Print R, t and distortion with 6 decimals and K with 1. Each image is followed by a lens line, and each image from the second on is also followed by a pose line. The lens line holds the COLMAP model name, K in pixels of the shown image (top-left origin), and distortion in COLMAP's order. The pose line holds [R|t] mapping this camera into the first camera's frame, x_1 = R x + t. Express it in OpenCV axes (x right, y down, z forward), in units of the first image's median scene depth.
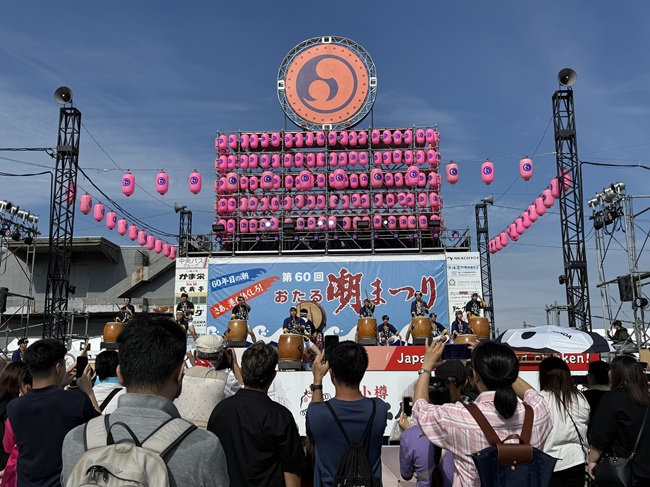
lens RADIAL K [[632.4, 0, 322.0], [0, 632.4, 239.2], [0, 0, 1]] dist [0.127779, -0.026905]
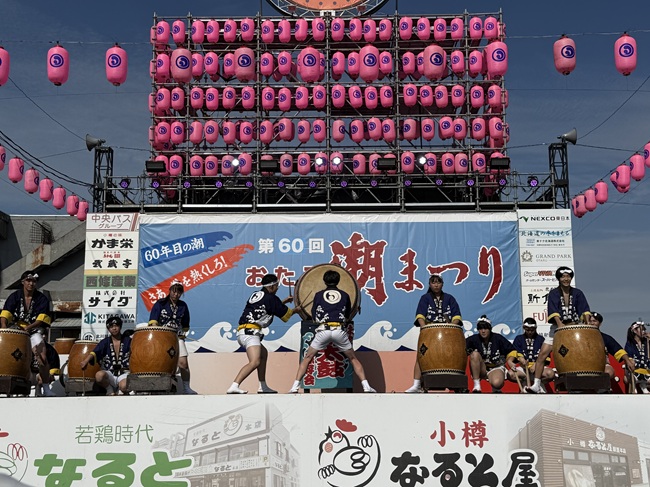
lens RADIAL K [[837.3, 0, 325.0], [0, 837.3, 243.5], [0, 0, 1]] dist [0.173995, -0.323140]
pose [[0.999104, 0.011308, 0.040795, -0.029949], [-0.012341, 0.999607, 0.025157, 0.035163], [-0.040495, -0.025638, 0.998851, 0.163160]]
